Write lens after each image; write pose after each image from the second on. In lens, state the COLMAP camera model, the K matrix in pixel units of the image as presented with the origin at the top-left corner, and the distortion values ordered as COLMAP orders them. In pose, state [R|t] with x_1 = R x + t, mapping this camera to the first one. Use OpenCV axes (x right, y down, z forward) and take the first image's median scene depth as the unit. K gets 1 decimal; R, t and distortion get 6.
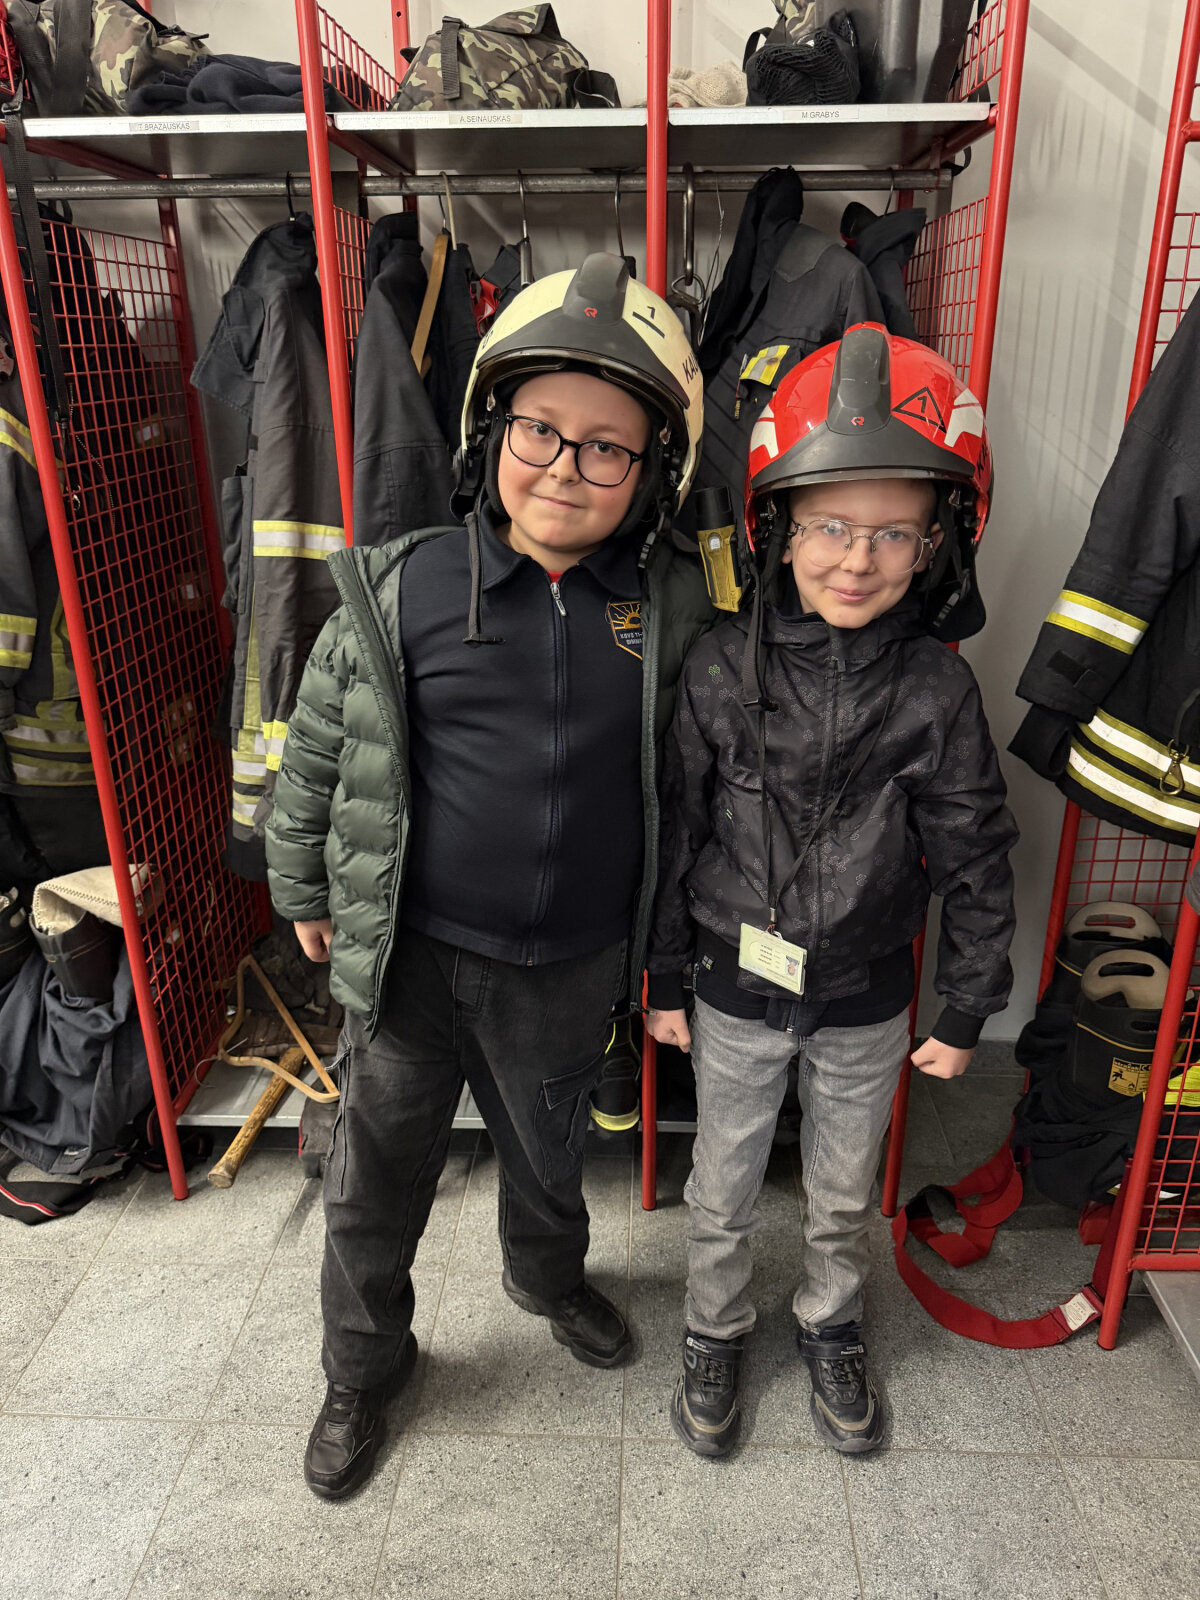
lens RADIAL K [[1184.3, 0, 602.1], [0, 1184.3, 814.5], [0, 0, 1]] dist [-0.011884, 0.001718]
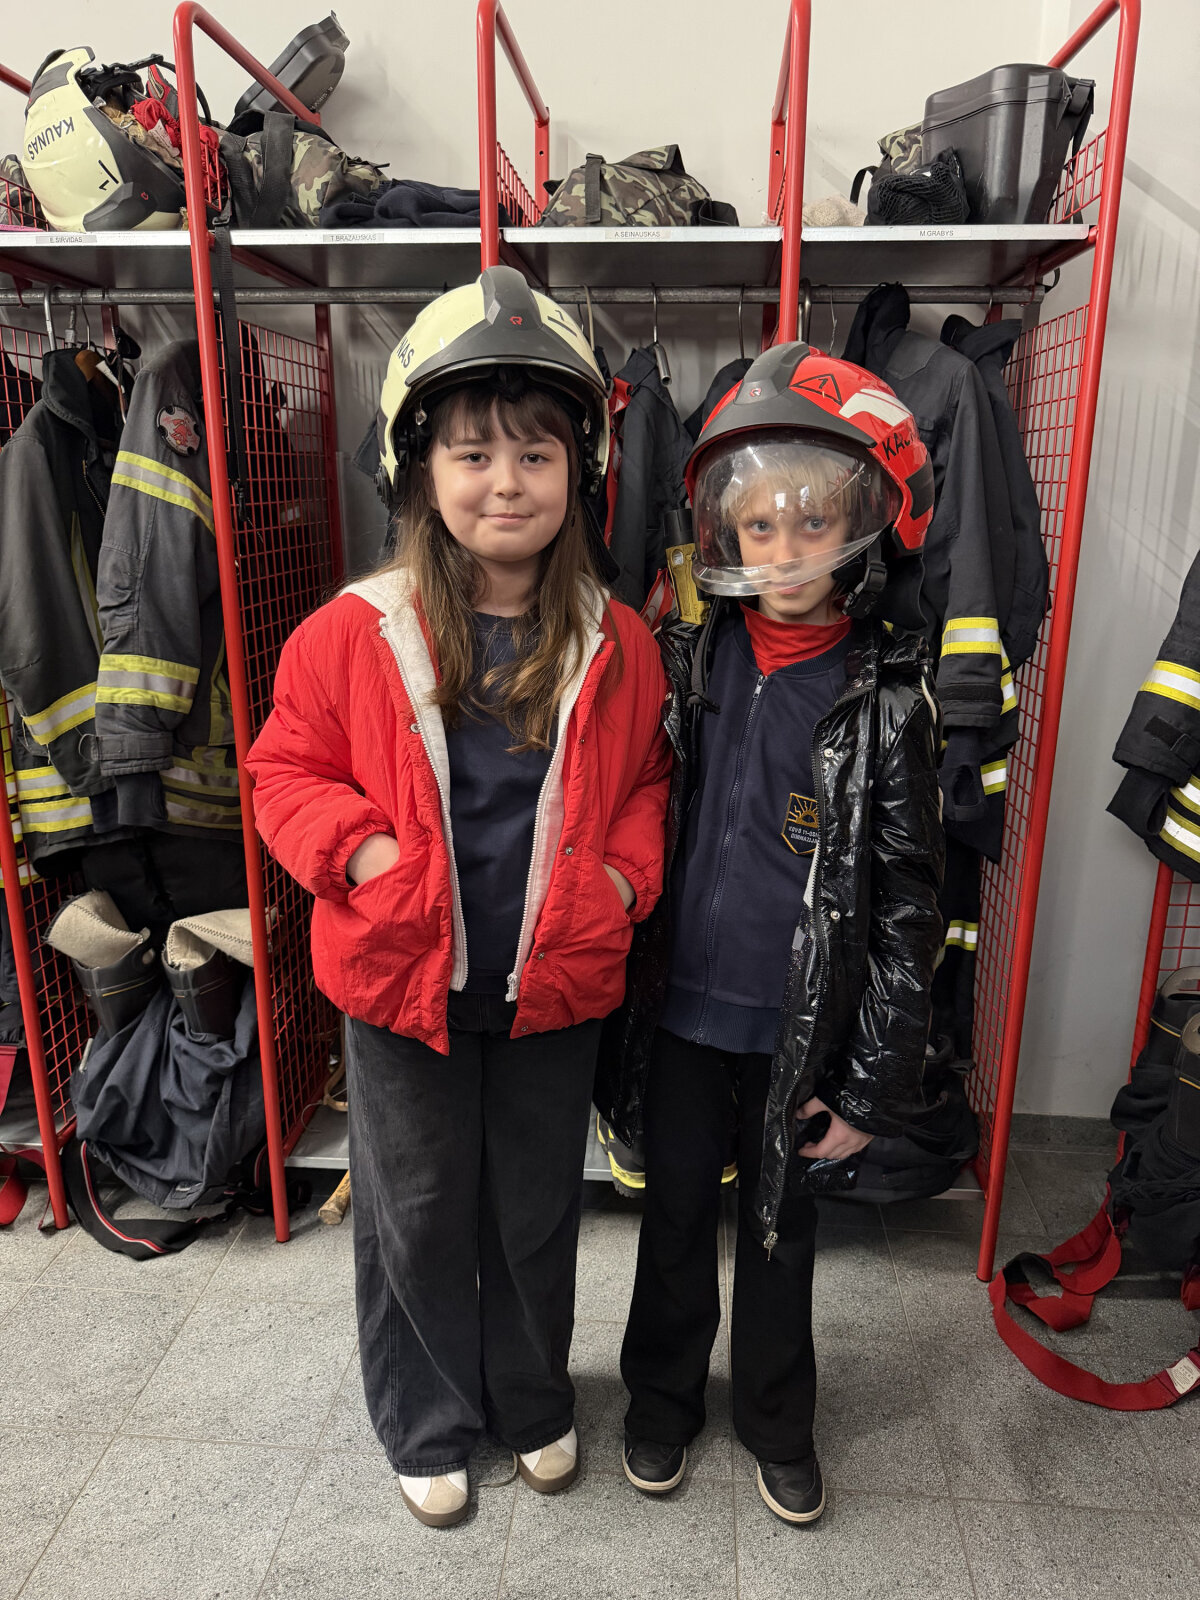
lens RADIAL K [[1183.2, 0, 597.5], [0, 1183.2, 805.1], [0, 0, 1]] dist [-0.002787, -0.008898]
pose [[0.999291, 0.023199, -0.029658, -0.076115], [-0.026266, 0.993850, -0.107574, 0.064386], [0.026980, 0.108277, 0.993755, -0.056763]]
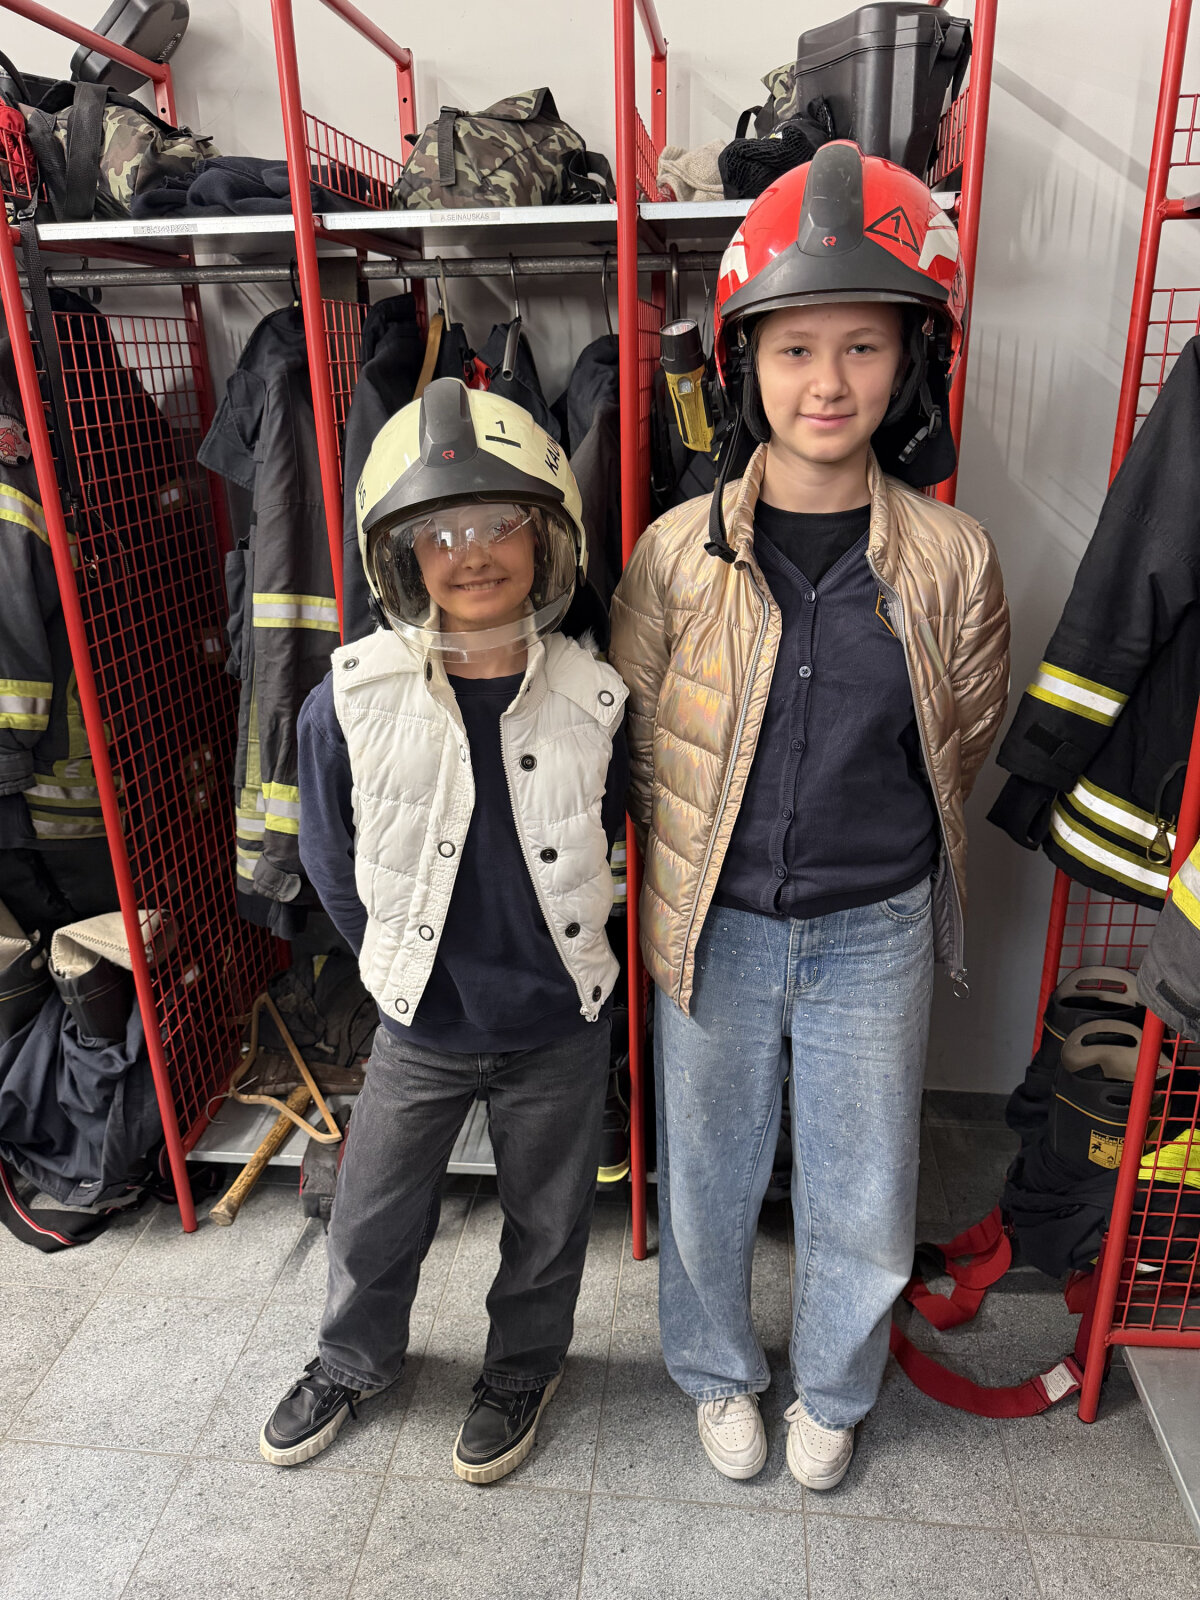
lens RADIAL K [[1183.2, 0, 597.5], [0, 1183.2, 805.1], [0, 0, 1]] dist [-0.002787, -0.008898]
pose [[0.997924, 0.011110, -0.063438, 0.075211], [-0.011905, 0.999855, -0.012160, -0.049210], [0.063294, 0.012890, 0.997912, -0.023448]]
